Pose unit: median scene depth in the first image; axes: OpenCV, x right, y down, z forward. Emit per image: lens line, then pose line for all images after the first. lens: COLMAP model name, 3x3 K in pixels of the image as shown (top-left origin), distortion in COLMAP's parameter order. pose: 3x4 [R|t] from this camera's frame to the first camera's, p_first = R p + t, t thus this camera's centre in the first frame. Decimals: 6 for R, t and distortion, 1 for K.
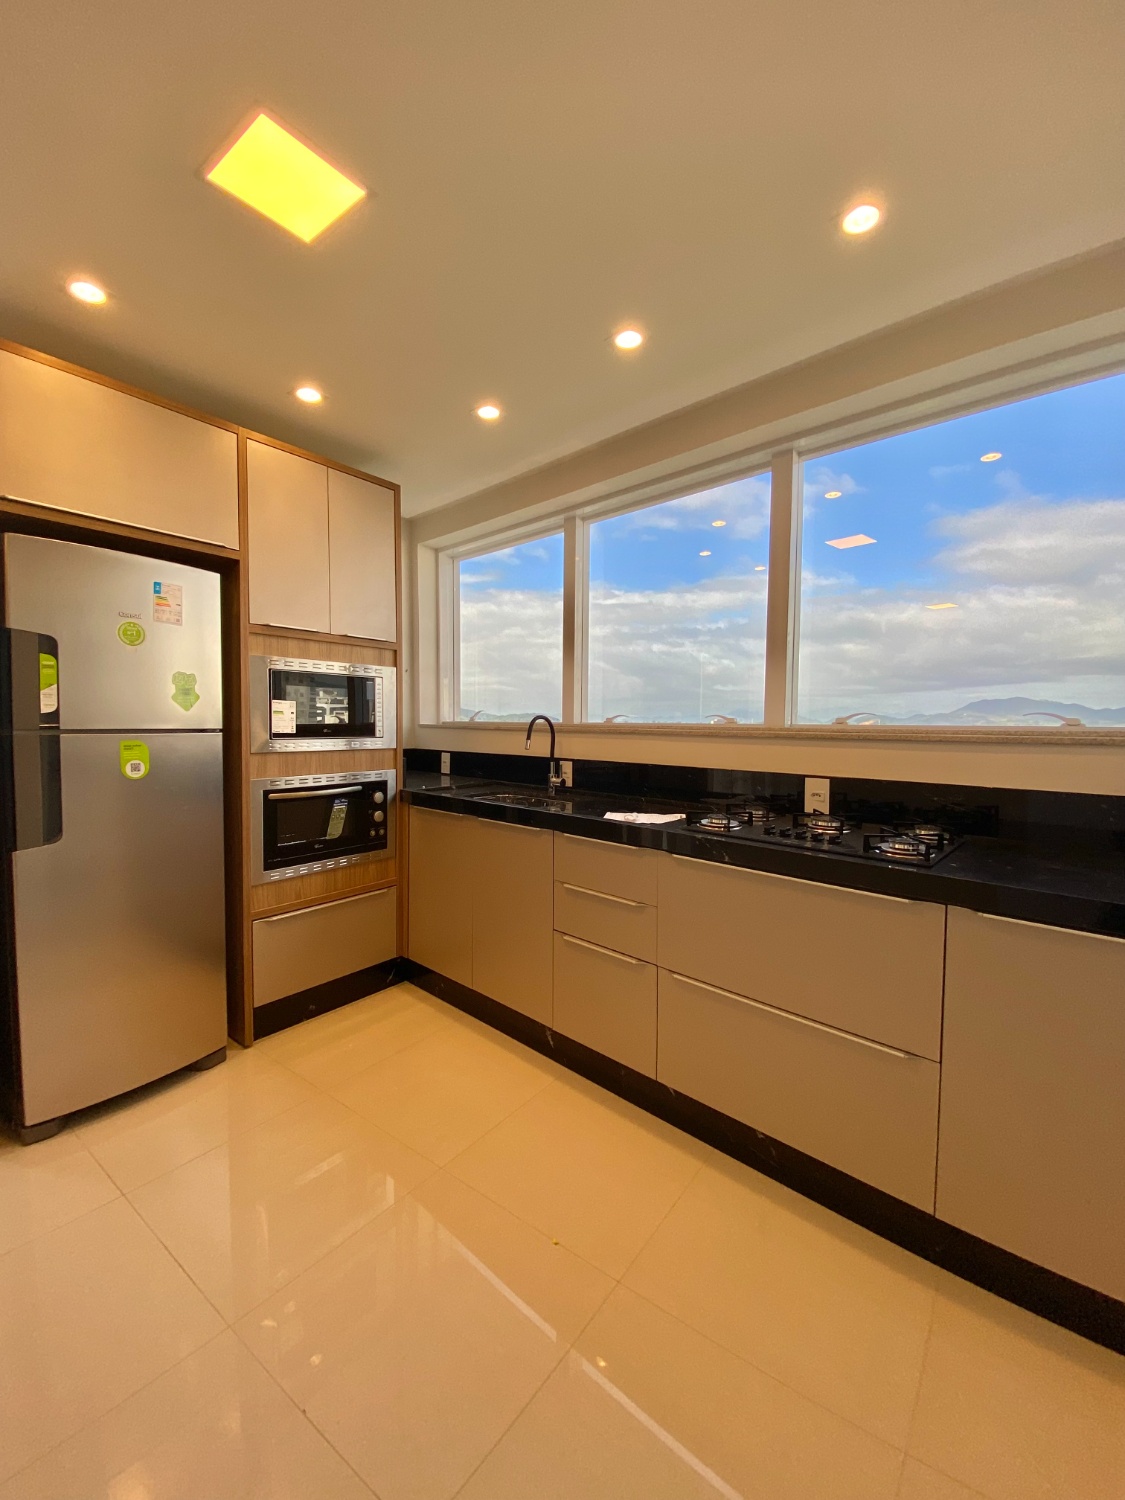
lens RADIAL K [[609.7, 0, 565.3], [0, 609.7, 755.0], [0, 0, 1]] dist [0.000795, -0.000003]
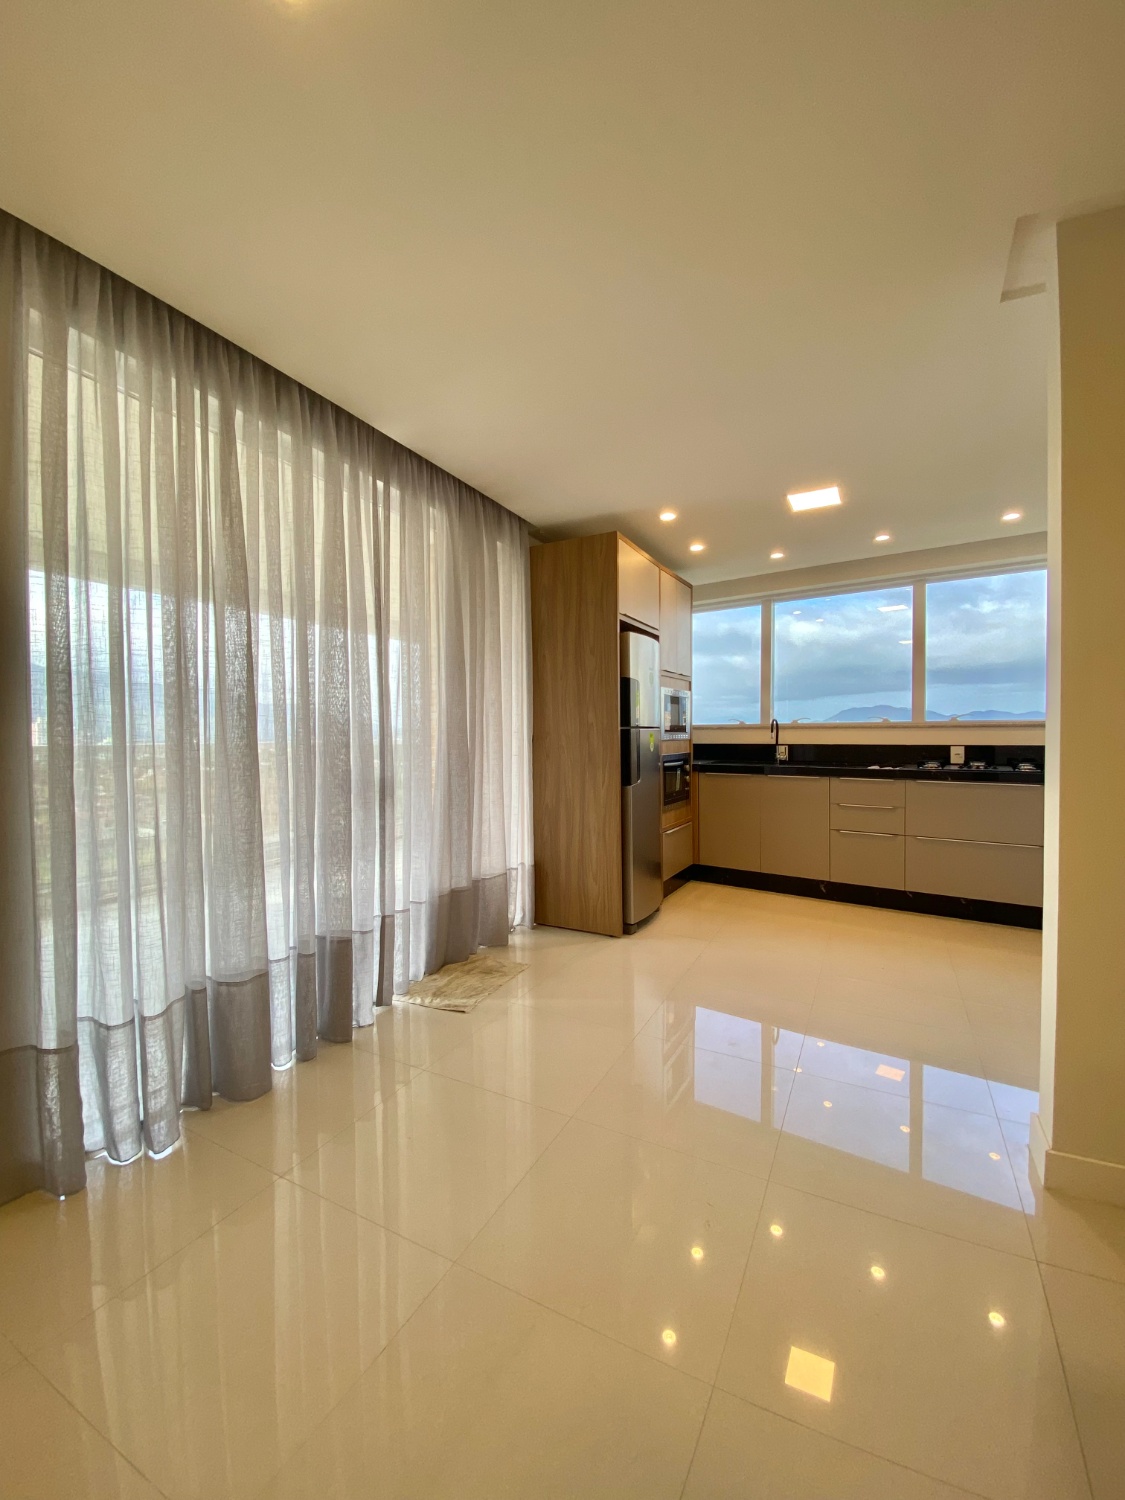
lens RADIAL K [[595.9, 0, 554.5], [0, 595.9, 748.3], [0, 0, 1]] dist [0.001095, -0.000536]
pose [[0.988893, -0.018730, 0.147442, -0.921383], [0.022530, 0.999455, -0.024143, 0.047232], [-0.146909, 0.027197, 0.988776, -0.591737]]
